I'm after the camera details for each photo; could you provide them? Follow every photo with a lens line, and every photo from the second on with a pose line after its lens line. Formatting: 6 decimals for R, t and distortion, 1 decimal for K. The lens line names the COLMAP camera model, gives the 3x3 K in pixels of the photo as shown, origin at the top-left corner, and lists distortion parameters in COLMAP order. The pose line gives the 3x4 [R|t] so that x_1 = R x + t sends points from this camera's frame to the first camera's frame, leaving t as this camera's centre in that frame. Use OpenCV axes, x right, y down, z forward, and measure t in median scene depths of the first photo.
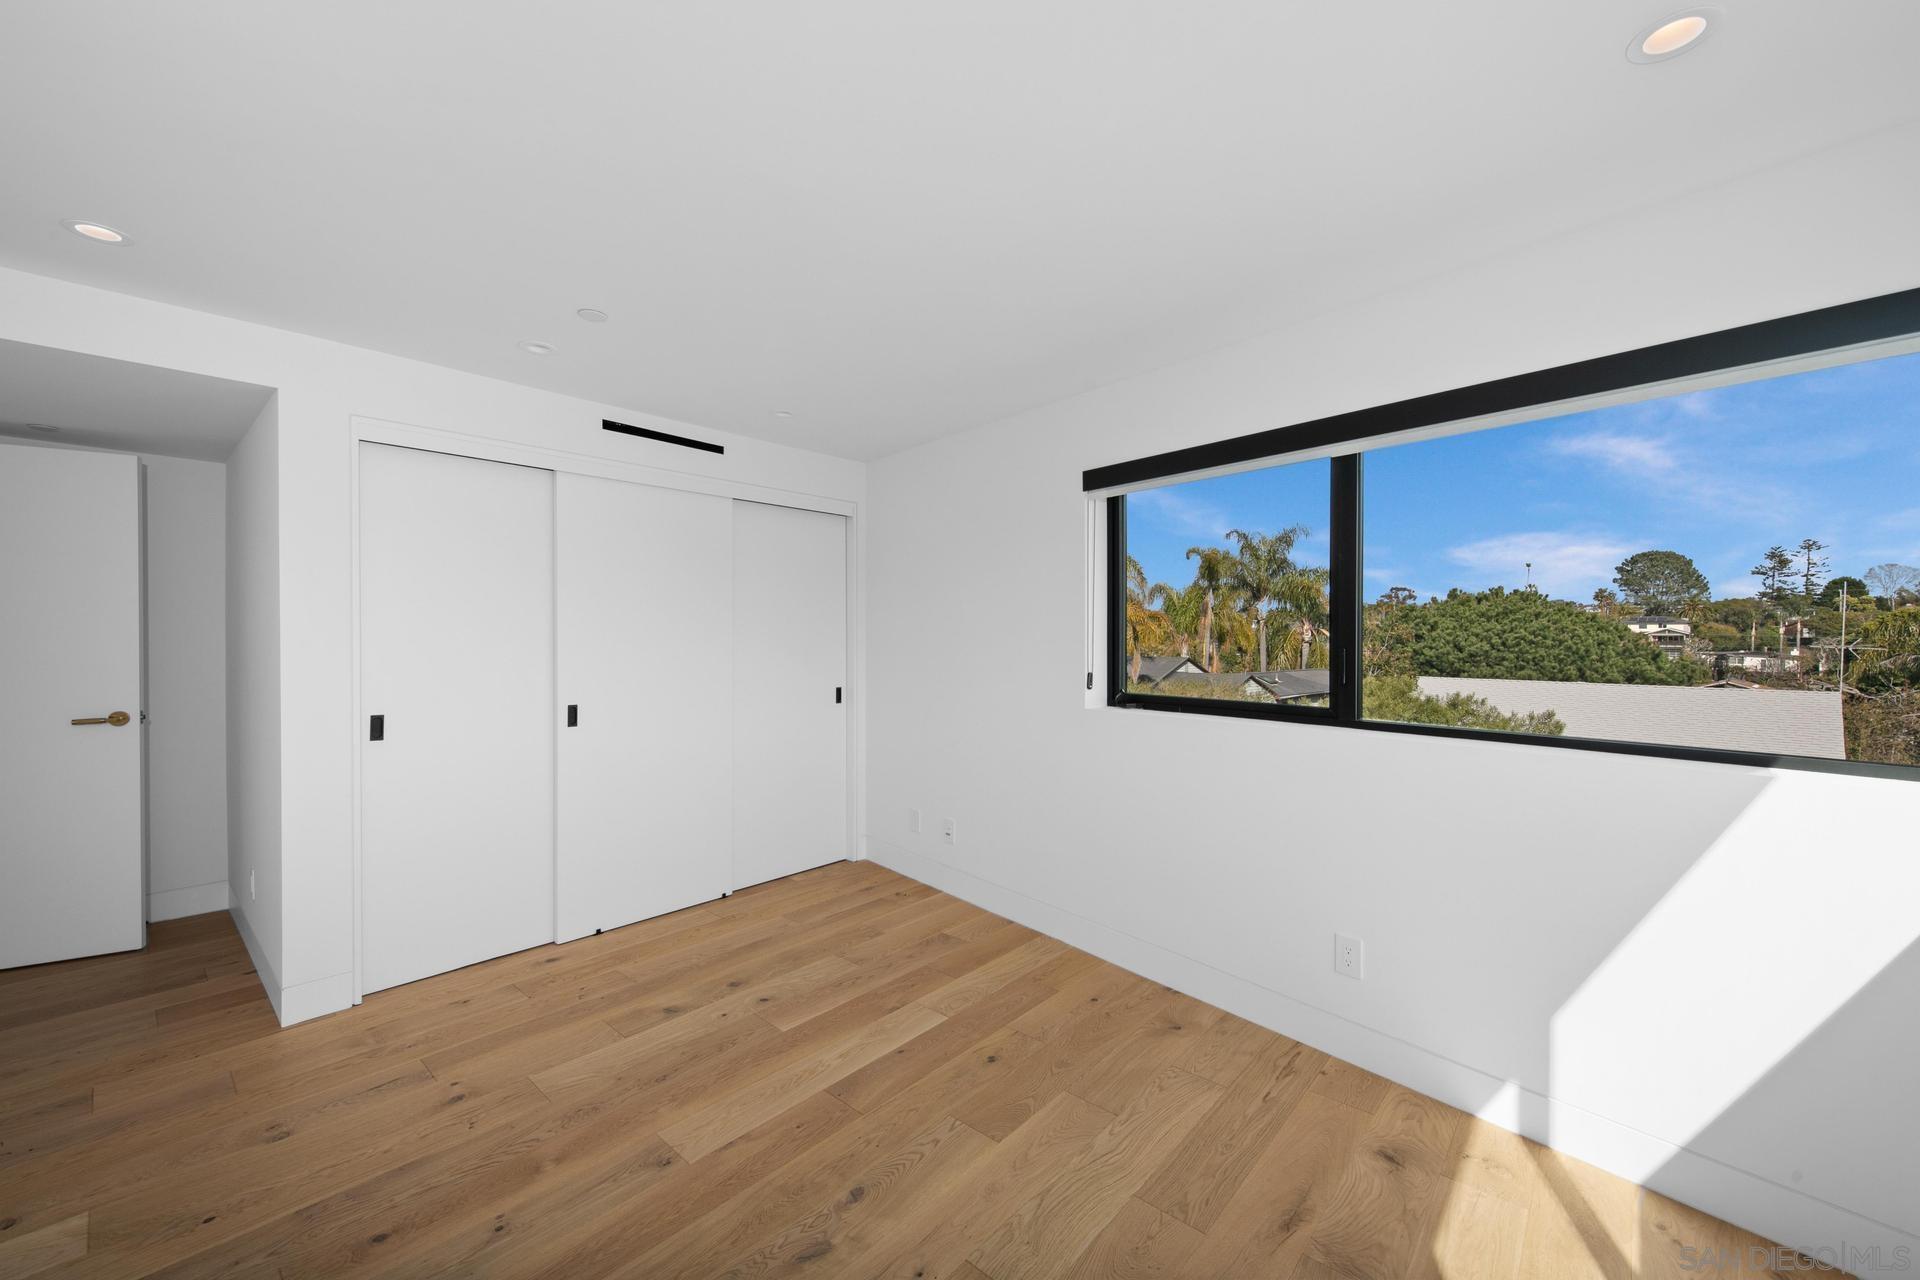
lens RADIAL K [[743.4, 0, 953.4], [0, 743.4, 637.0], [0, 0, 1]] dist [0.002289, -0.000363]
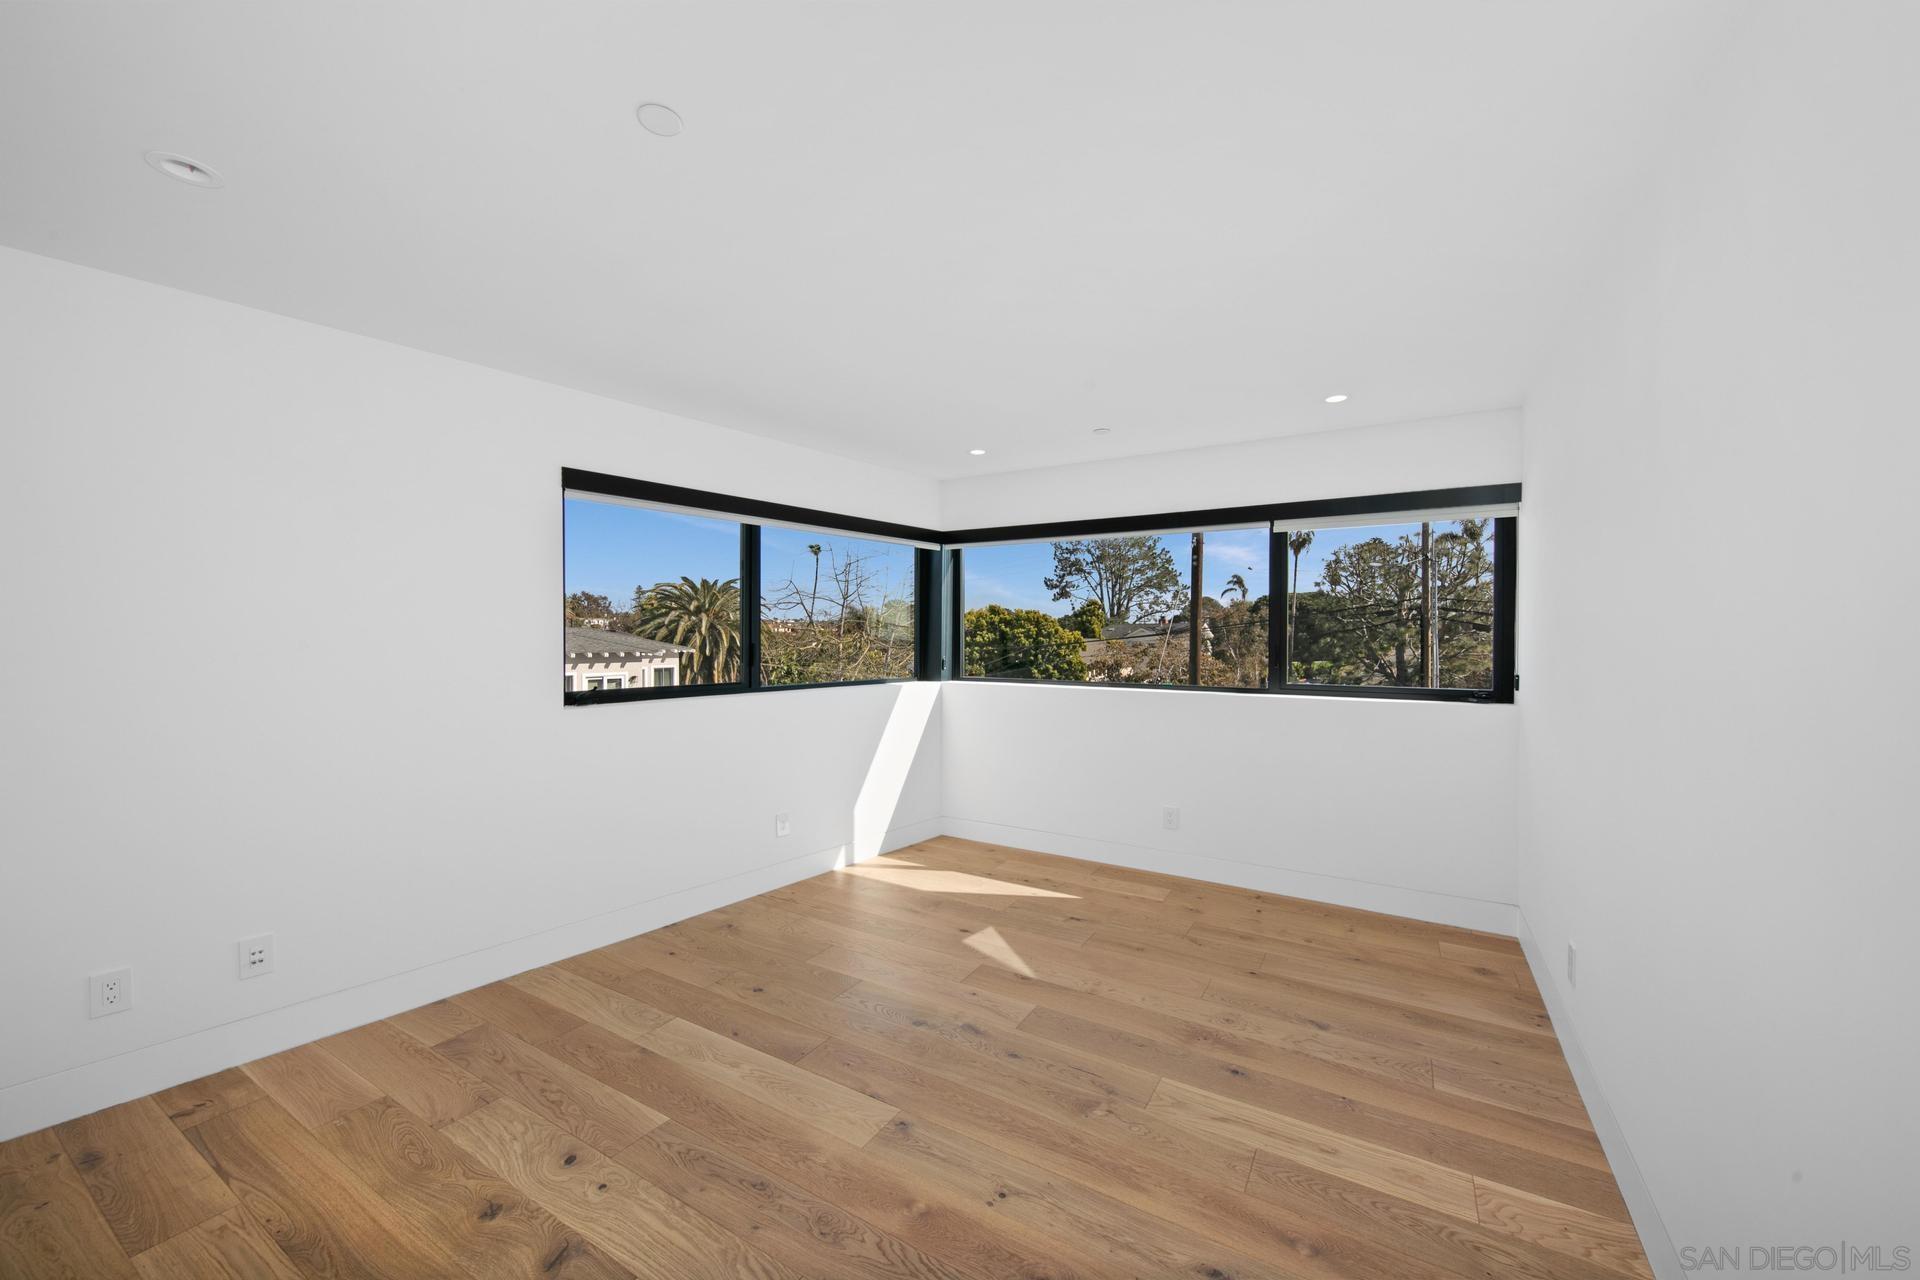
lens RADIAL K [[743.4, 0, 953.7], [0, 743.4, 636.9], [0, 0, 1]] dist [0.002289, -0.000363]
pose [[-0.180863, -0.003962, 0.983500, -1.031726], [0.006742, 0.999963, 0.005269, -0.002953], [-0.983485, 0.007584, -0.180829, 0.790997]]
